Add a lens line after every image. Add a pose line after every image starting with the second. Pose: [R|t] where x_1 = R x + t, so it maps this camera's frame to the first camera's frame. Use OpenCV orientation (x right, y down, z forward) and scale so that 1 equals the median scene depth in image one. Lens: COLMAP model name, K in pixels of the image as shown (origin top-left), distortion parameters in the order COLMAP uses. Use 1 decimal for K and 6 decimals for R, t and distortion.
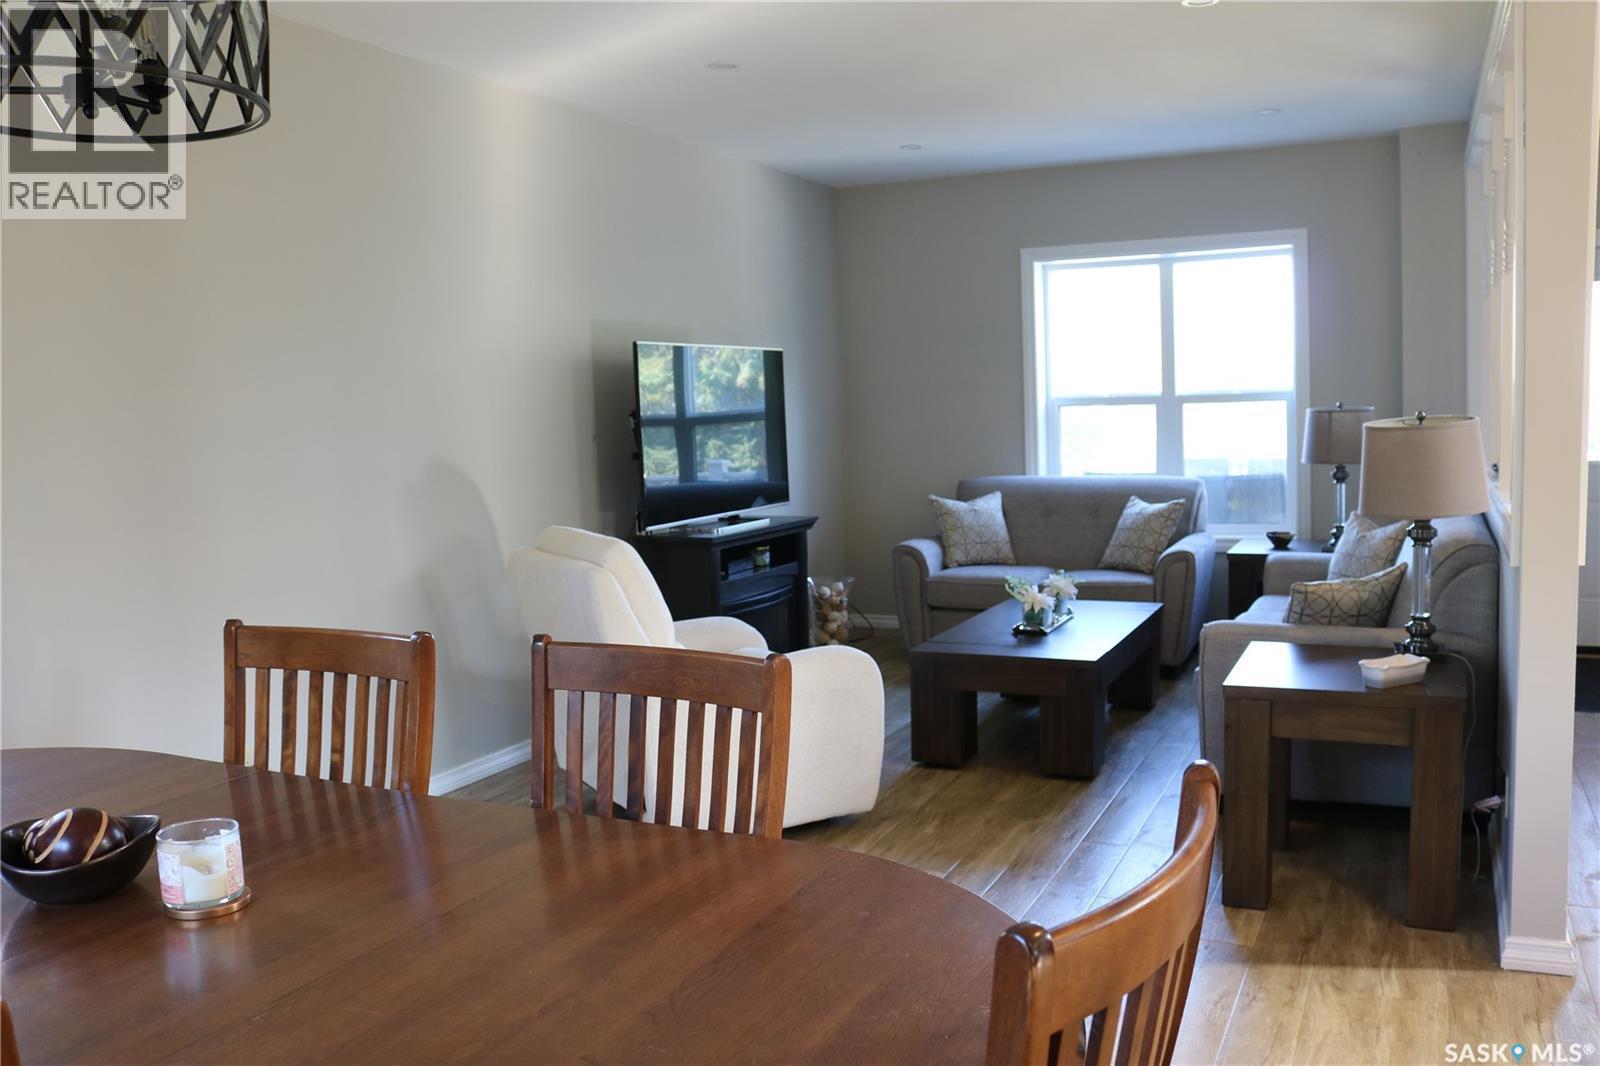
lens RADIAL K [[1332.7, 0, 800.0], [0, 1332.7, 533.0], [0, 0, 1]] dist [-0.163028, 0.135177]
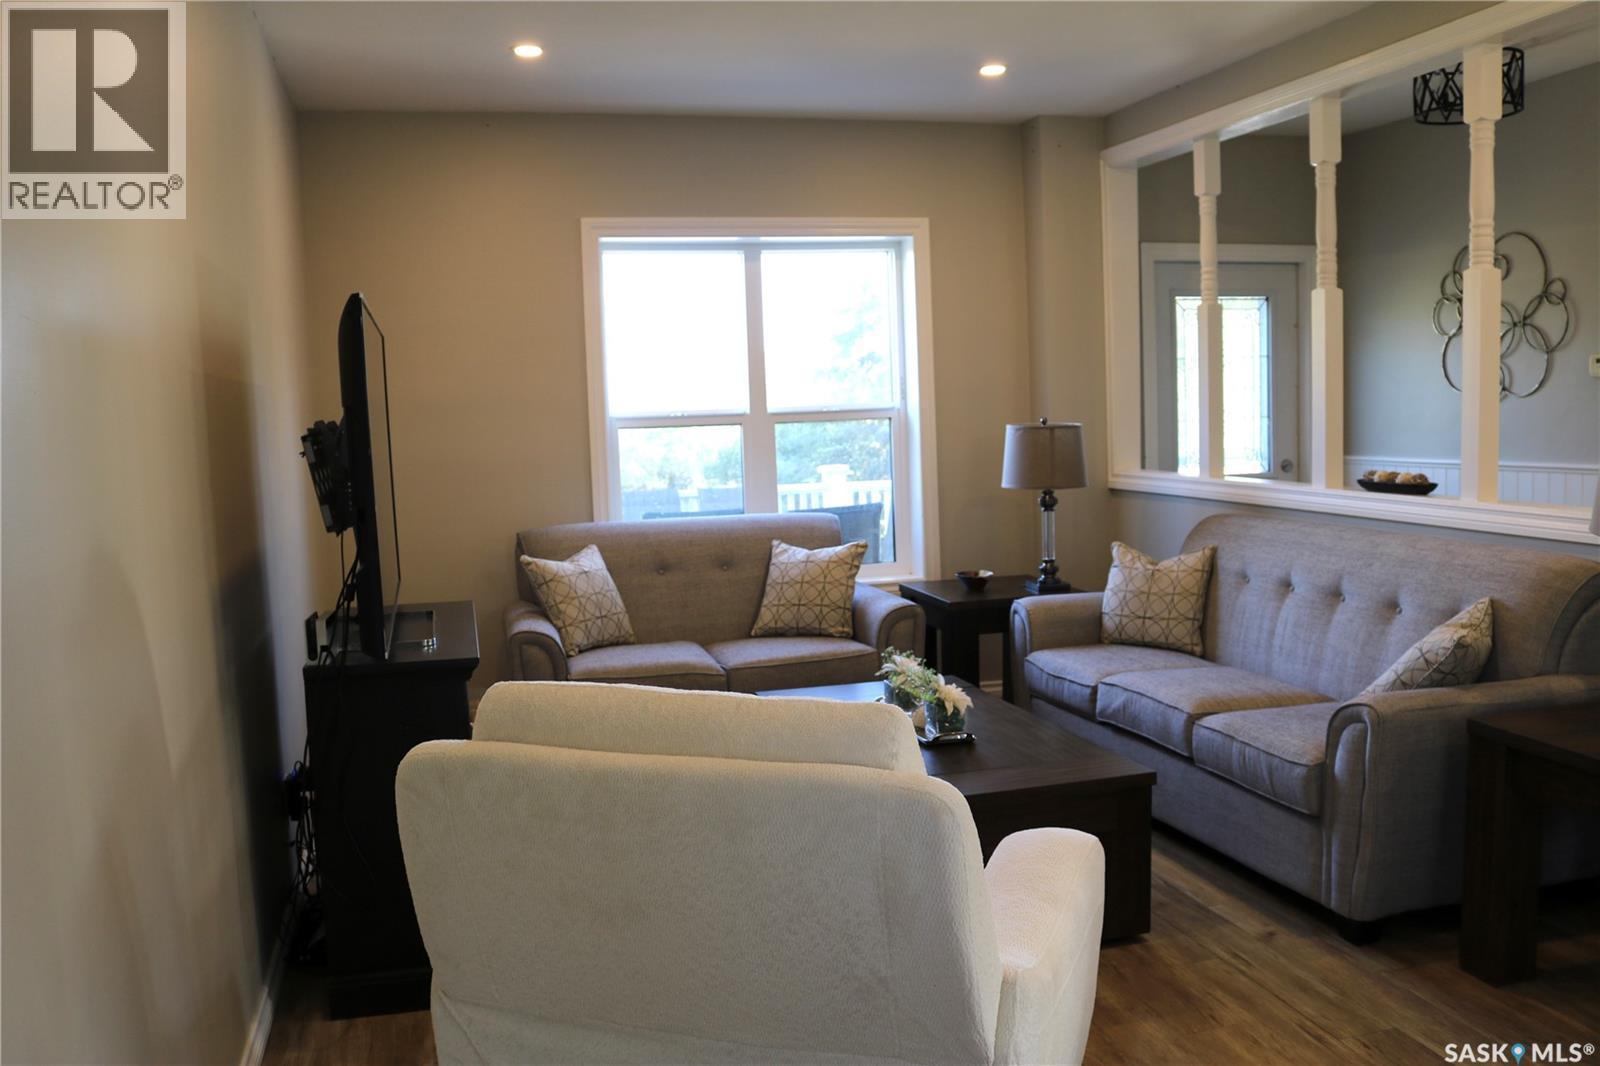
lens RADIAL K [[1332.7, 0, 800.0], [0, 1332.7, 533.0], [0, 0, 1]] dist [-0.163028, 0.135177]
pose [[0.758398, -0.051385, 0.649764, -0.289320], [0.069802, 0.997558, -0.002583, -0.033679], [-0.648044, 0.047313, 0.760132, 0.448819]]
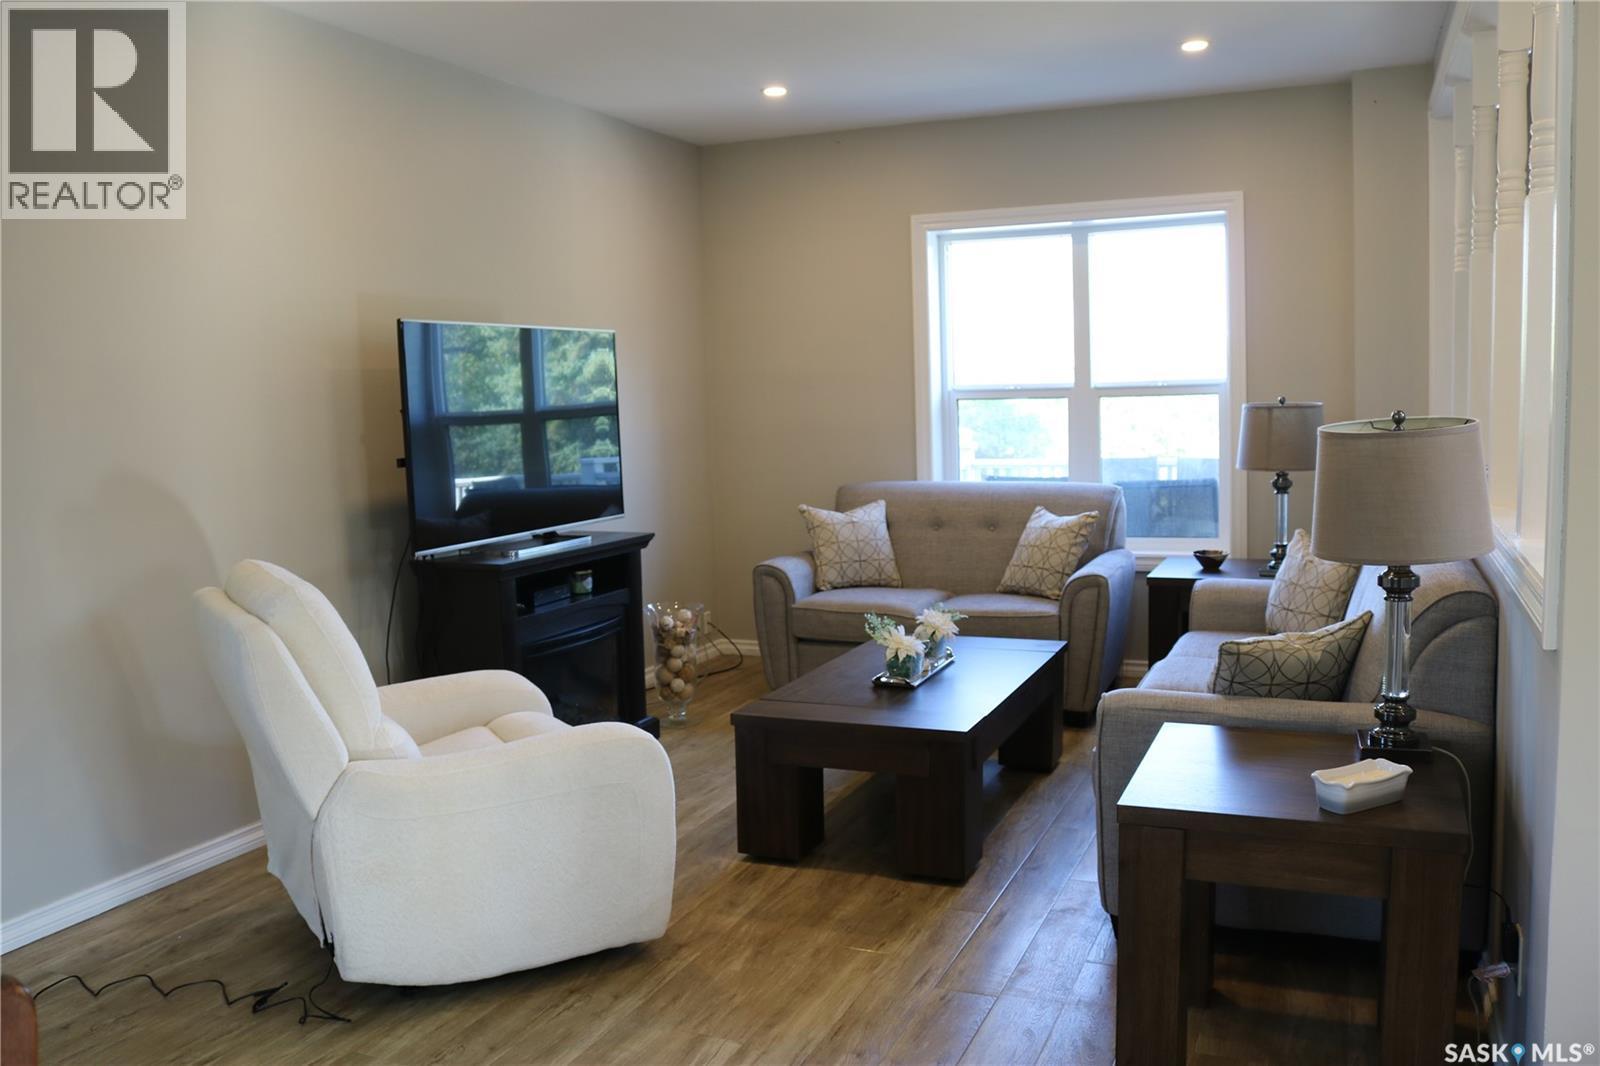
lens RADIAL K [[1332.7, 0, 800.0], [0, 1332.7, 533.0], [0, 0, 1]] dist [-0.163028, 0.135177]
pose [[0.999059, 0.000215, 0.043368, 0.072381], [-0.000500, 0.999978, 0.006563, -0.018886], [-0.043366, -0.006579, 0.999038, 0.181144]]
